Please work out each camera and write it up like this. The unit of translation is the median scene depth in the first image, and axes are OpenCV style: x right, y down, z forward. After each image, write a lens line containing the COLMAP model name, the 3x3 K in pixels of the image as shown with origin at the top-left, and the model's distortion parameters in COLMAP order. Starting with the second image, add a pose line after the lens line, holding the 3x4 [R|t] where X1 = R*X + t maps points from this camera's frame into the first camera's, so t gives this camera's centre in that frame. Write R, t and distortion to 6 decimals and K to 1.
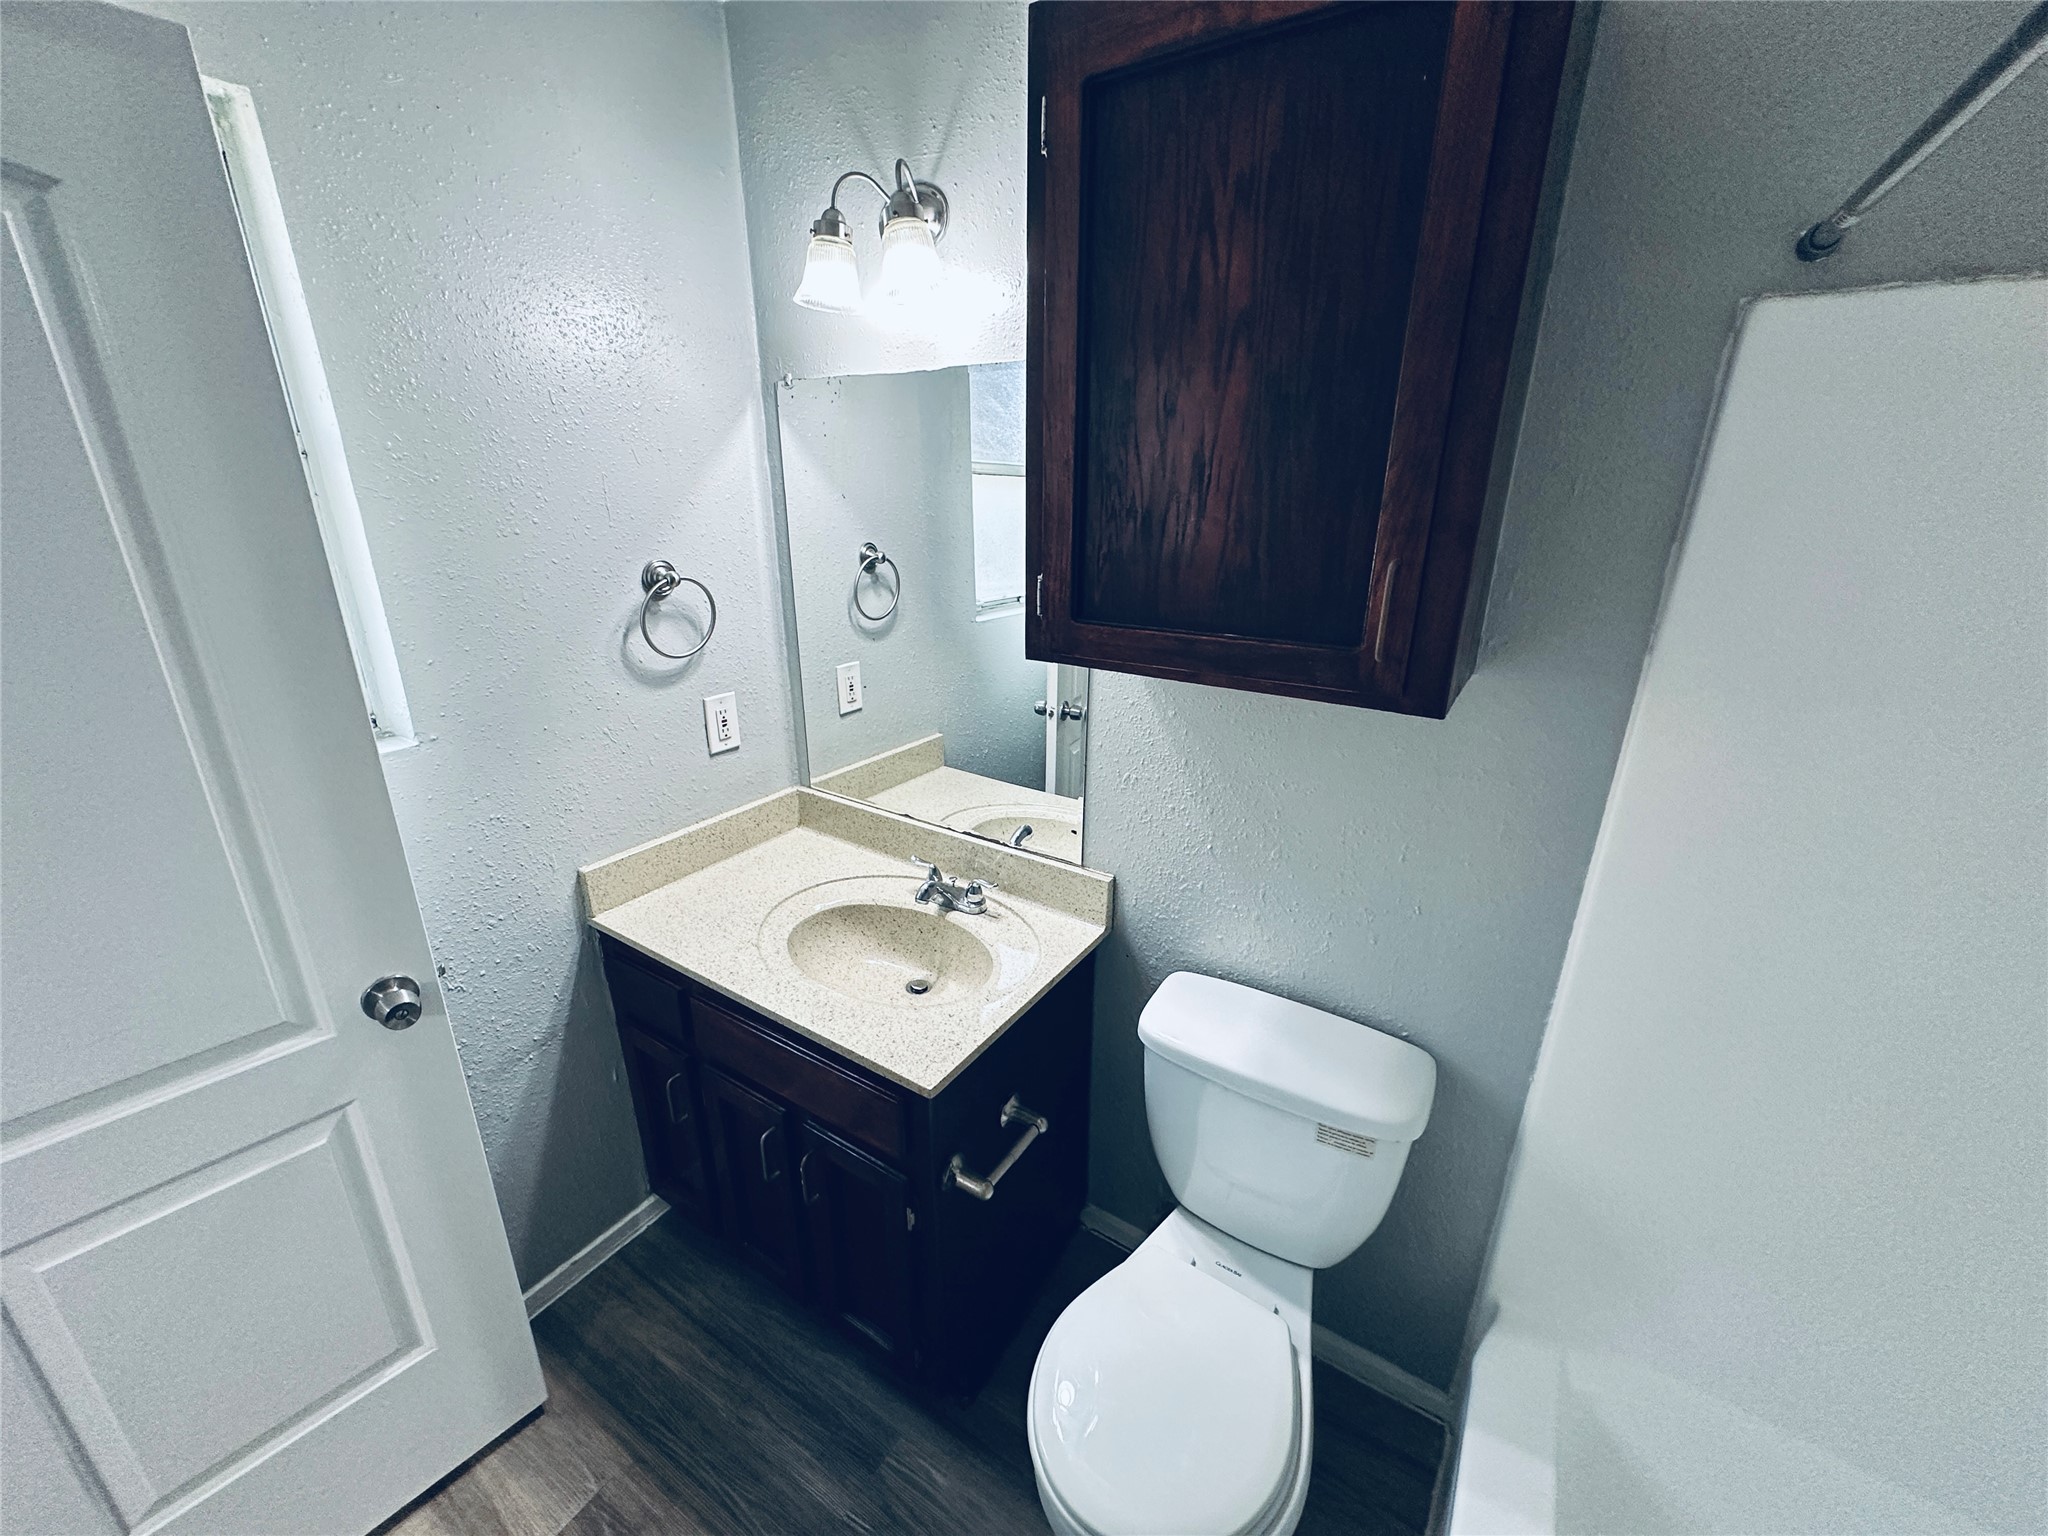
lens RADIAL K [[815.8, 0, 1031.3], [0, 815.8, 761.7], [0, 0, 1]] dist [-0.003599, 0.001213]
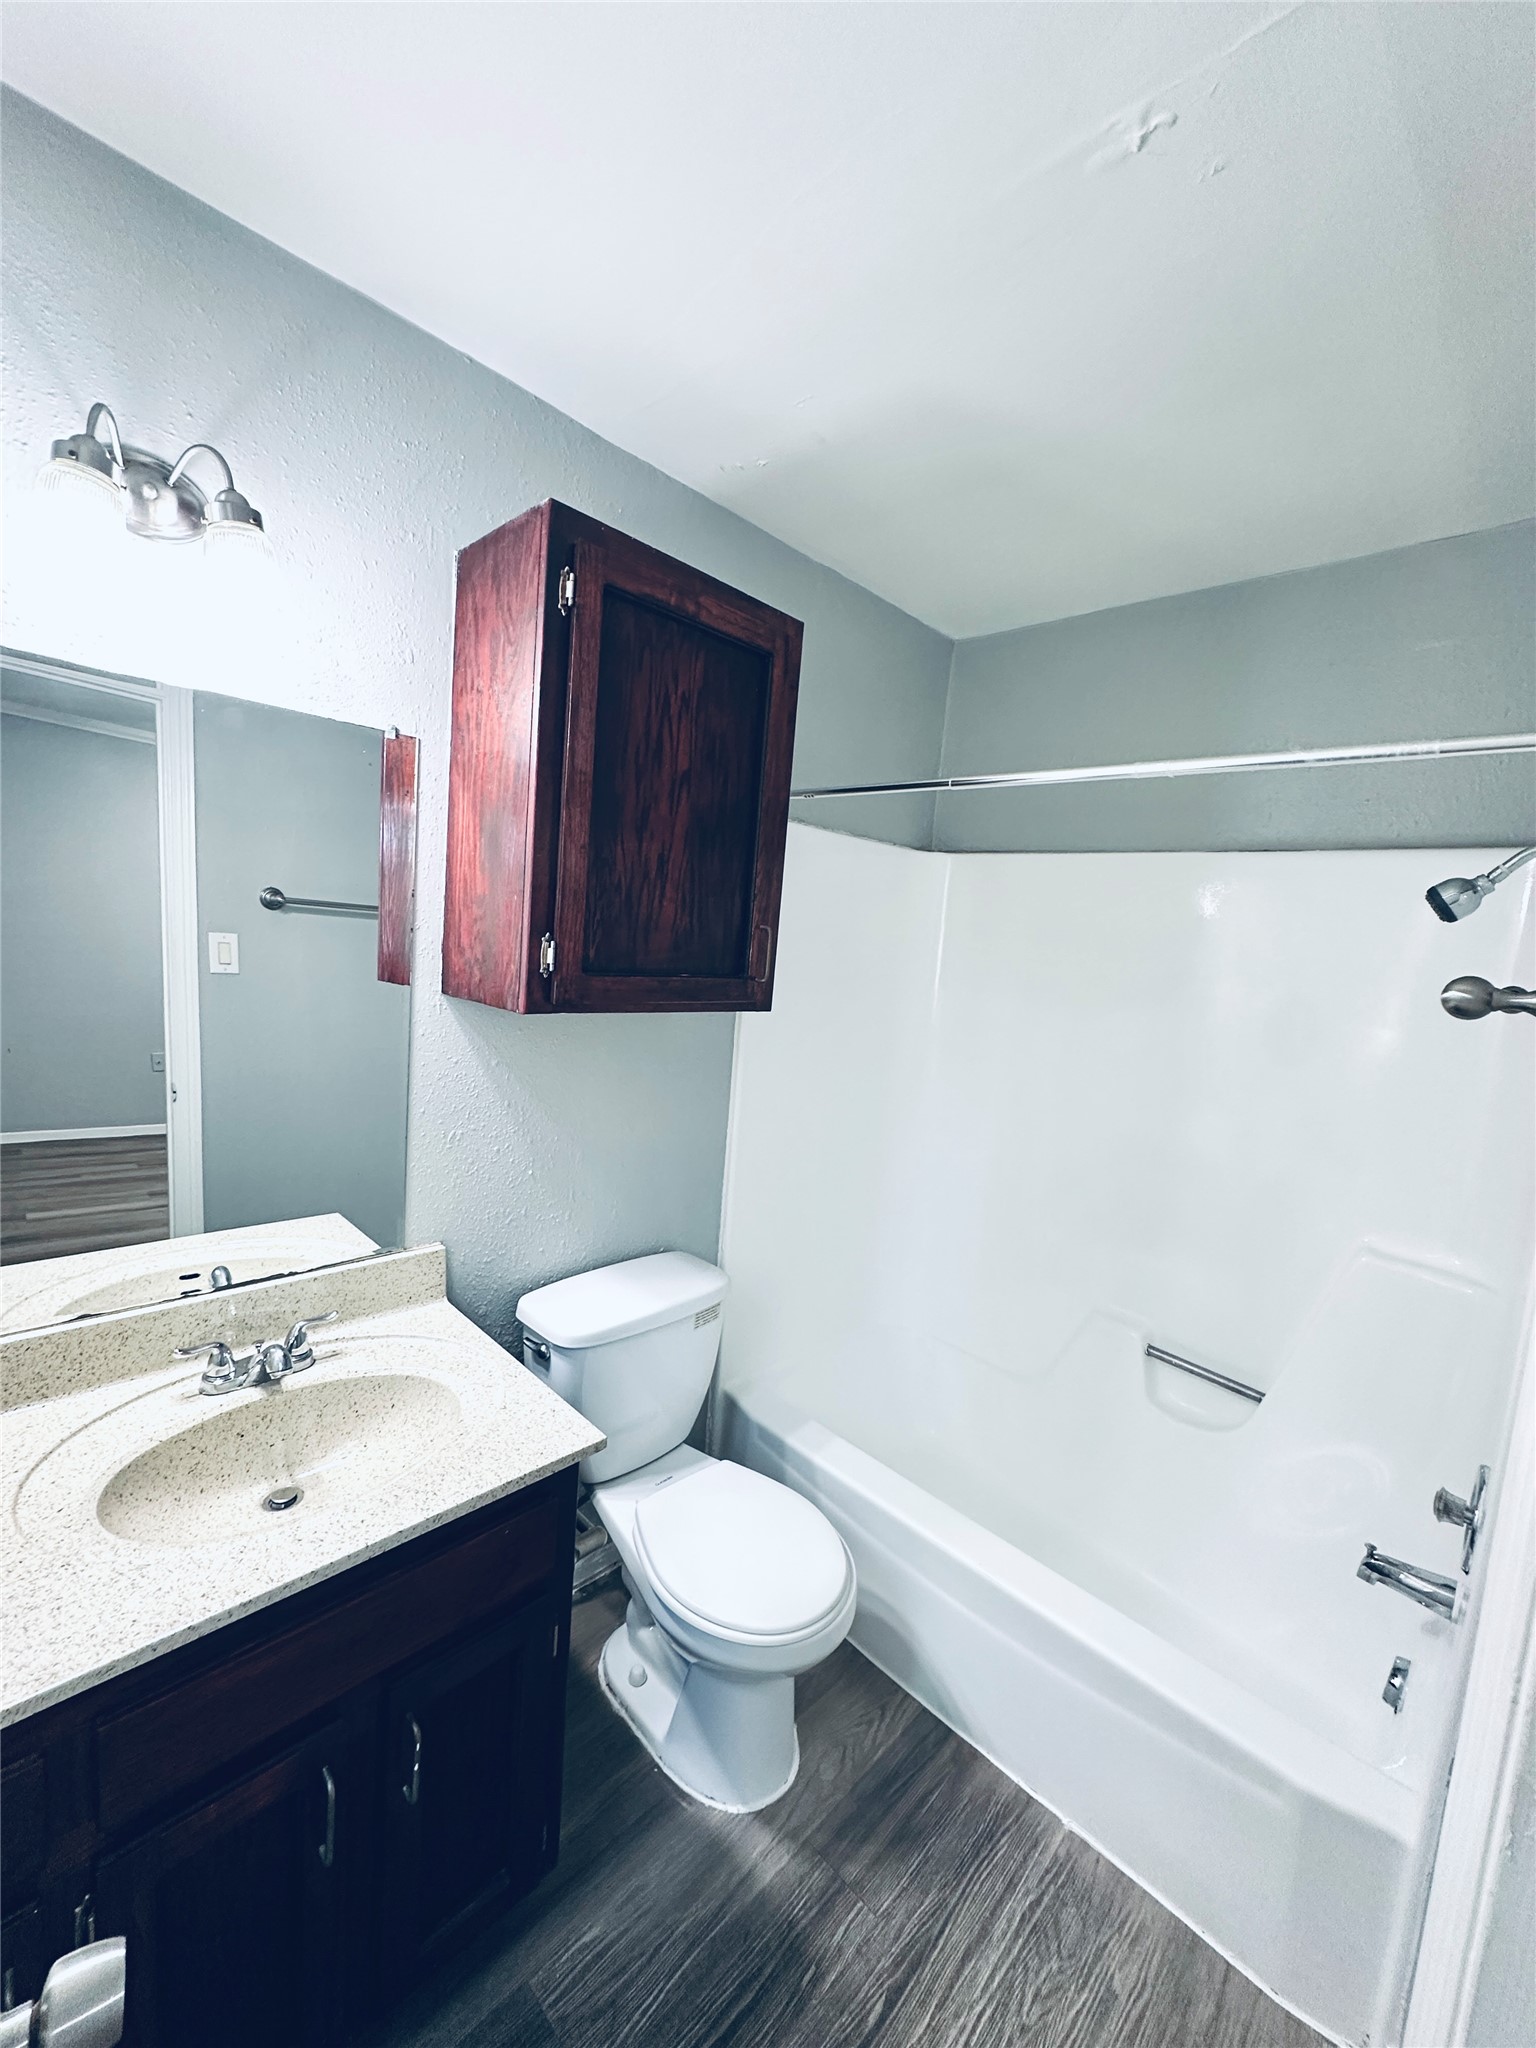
lens RADIAL K [[815.8, 0, 768.7], [0, 815.8, 1013.5], [0, 0, 1]] dist [-0.003599, 0.001213]
pose [[0.207753, -0.089499, 0.974078, -1.063638], [0.242437, 0.969447, 0.037365, -0.096304], [-0.947662, 0.228390, 0.223104, 0.493236]]
